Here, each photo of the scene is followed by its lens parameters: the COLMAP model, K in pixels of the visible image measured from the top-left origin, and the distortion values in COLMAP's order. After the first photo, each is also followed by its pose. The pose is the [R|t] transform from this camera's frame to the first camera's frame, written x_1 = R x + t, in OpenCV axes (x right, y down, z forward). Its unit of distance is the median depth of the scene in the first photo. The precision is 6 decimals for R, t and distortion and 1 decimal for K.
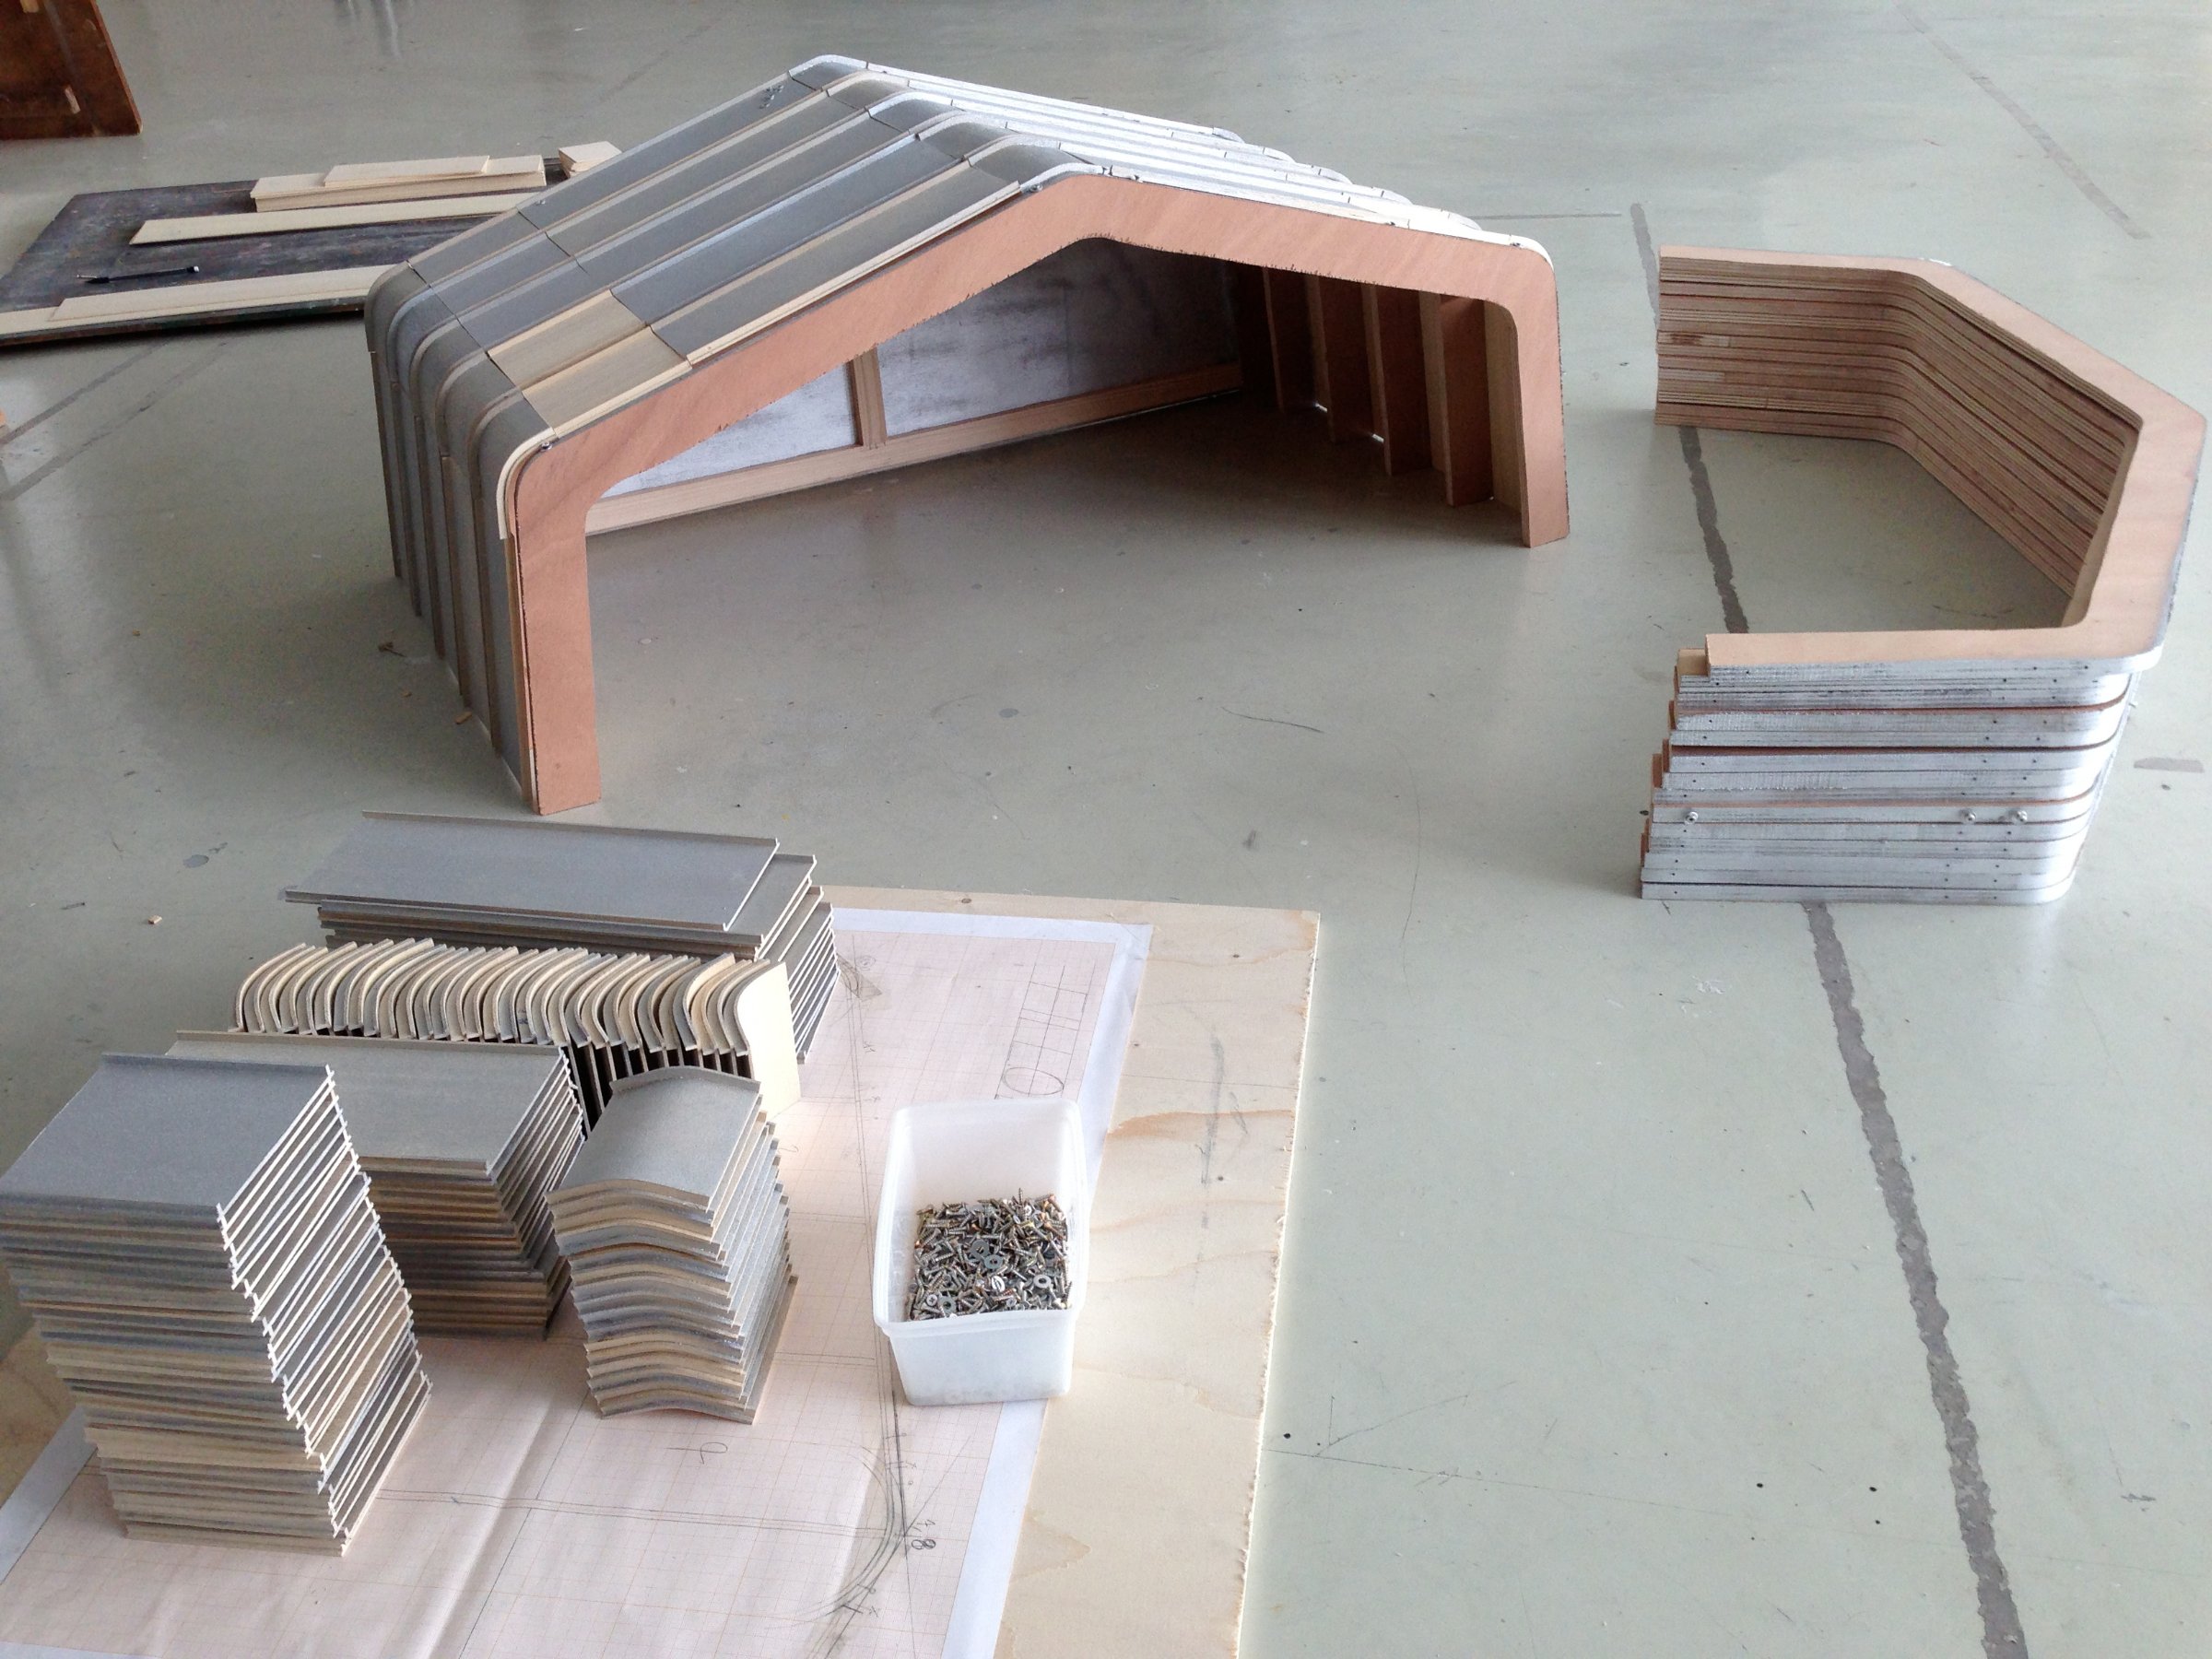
lens RADIAL K [[2061.3, 0, 1106.8], [0, 2061.3, 828.6], [0, 0, 1]] dist [0.055018, 0.000000]
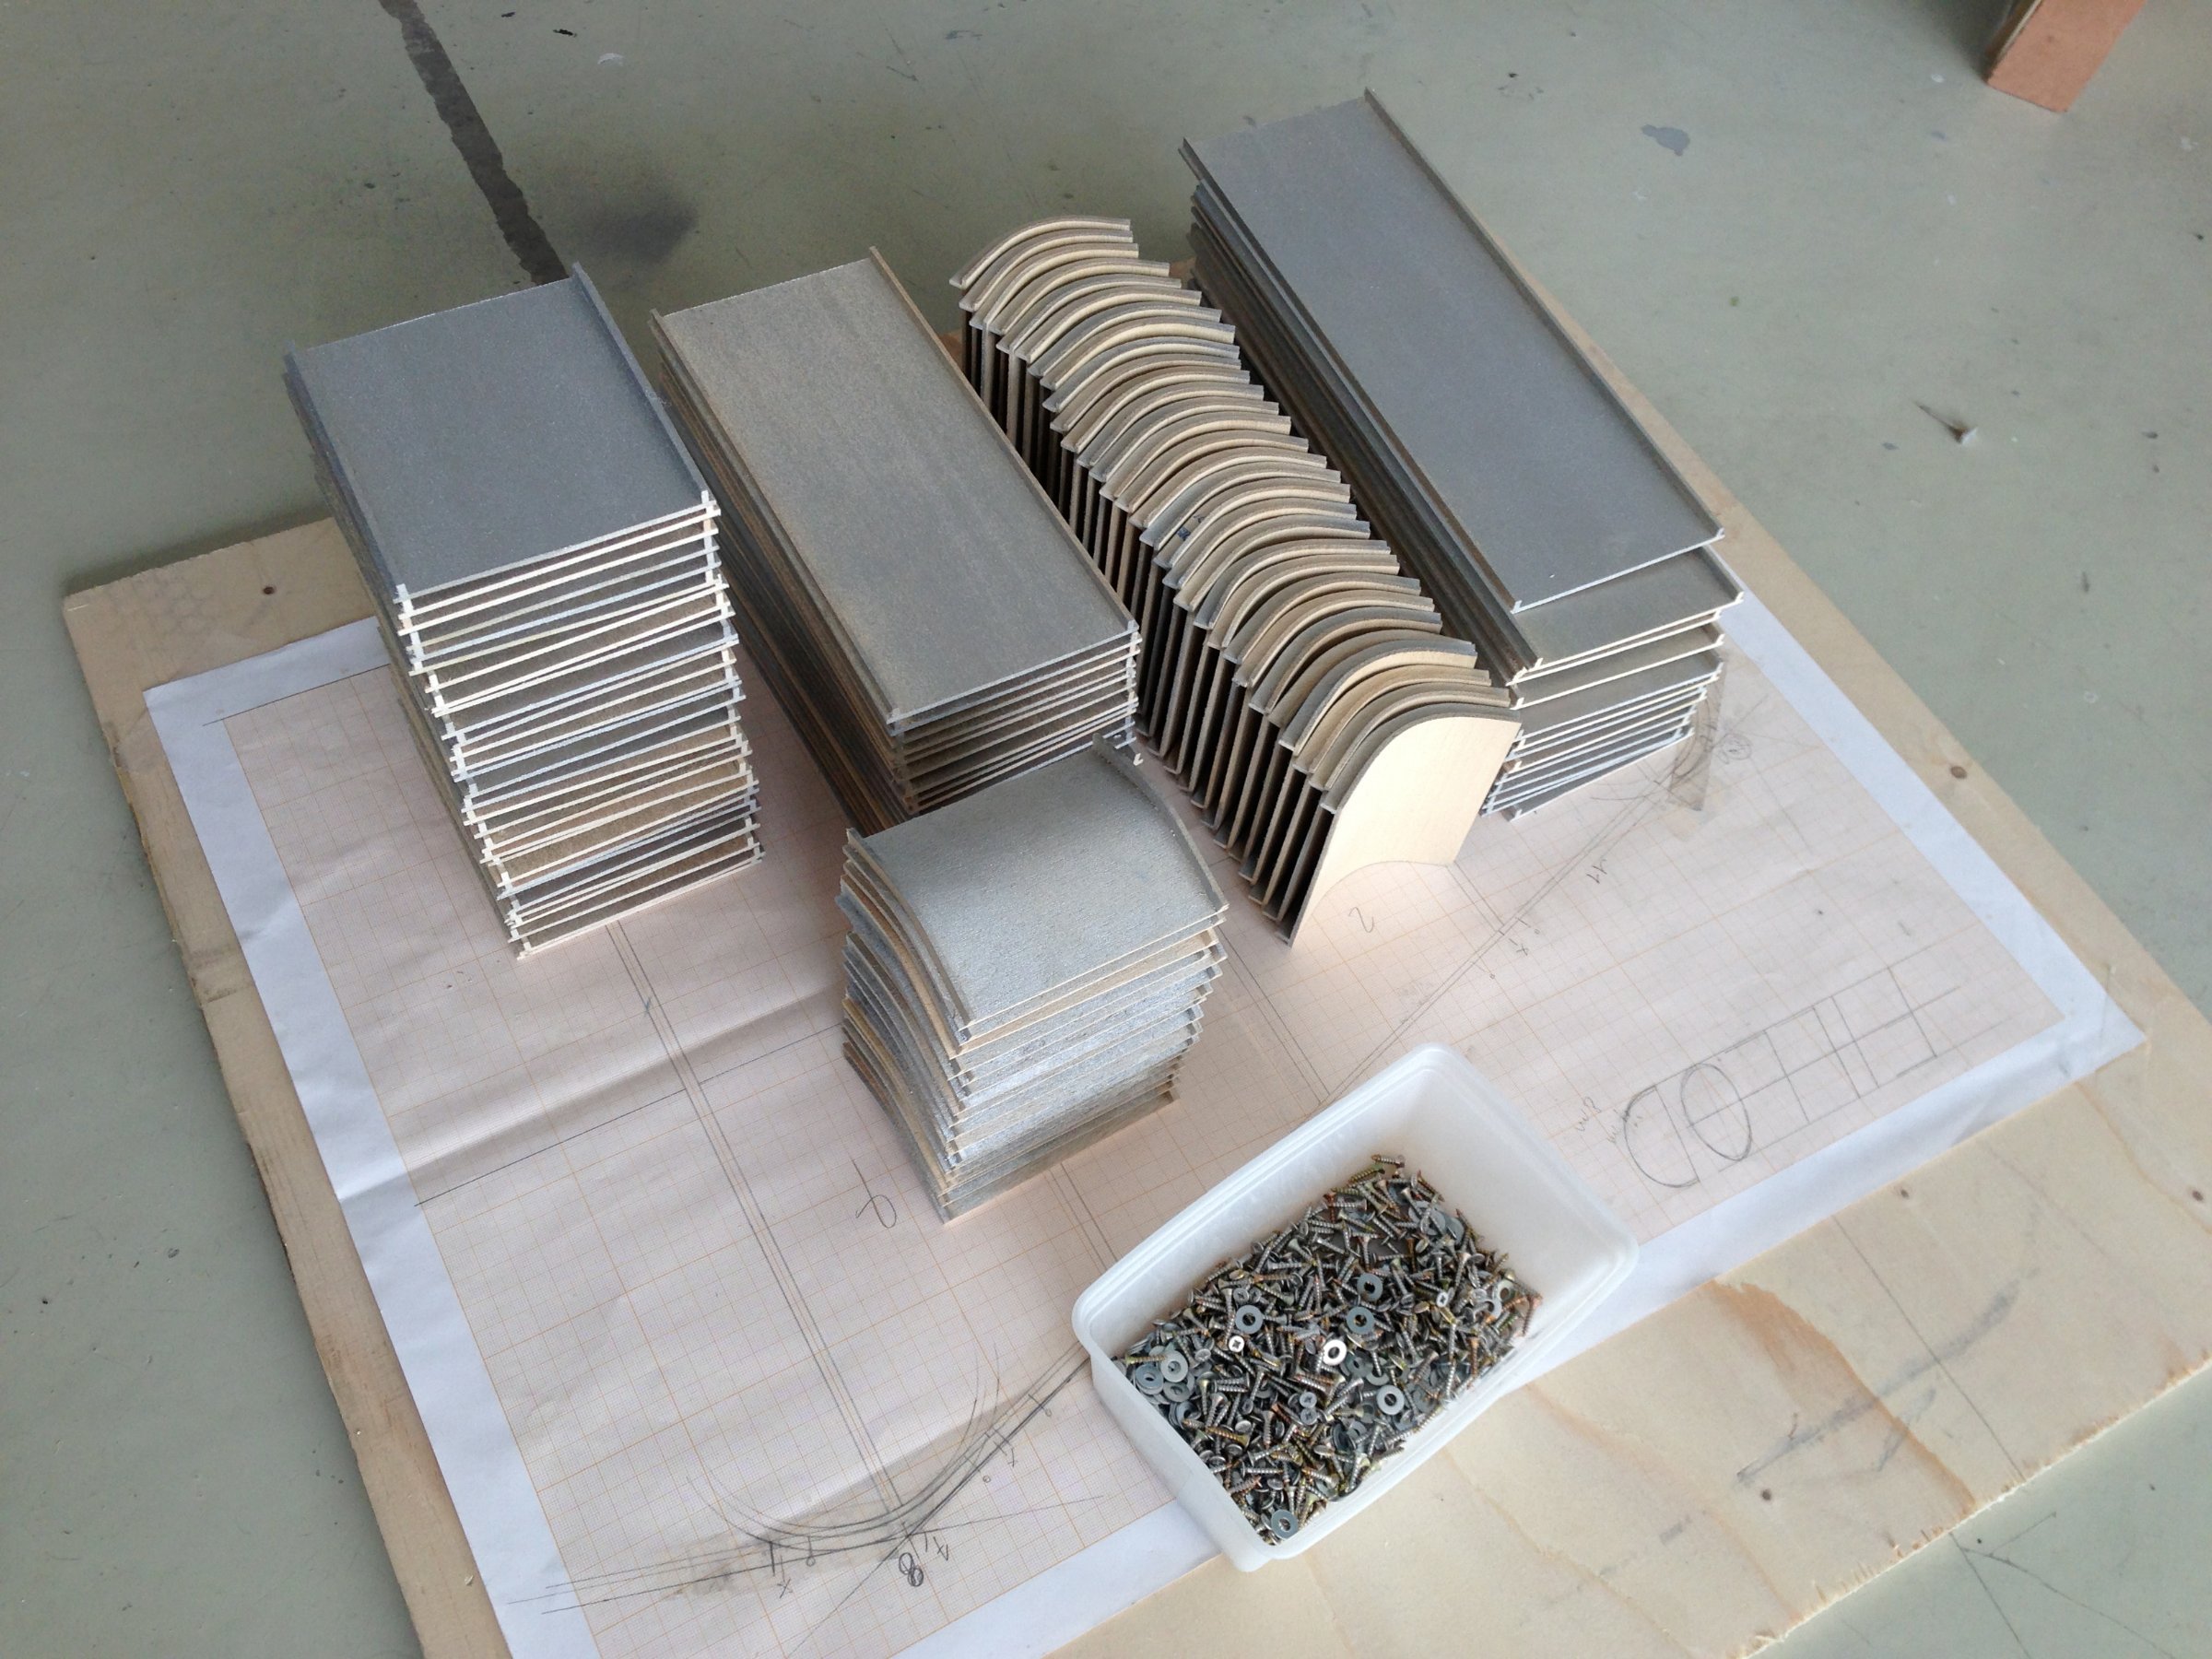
lens RADIAL K [[2061.3, 0, 1108.3], [0, 2061.3, 833.5], [0, 0, 1]] dist [0.055018, 0.000000]
pose [[0.598228, 0.715304, -0.361198, 0.023133], [-0.503219, 0.686134, 0.525348, -0.195642], [0.623614, -0.132516, 0.770419, 0.464910]]
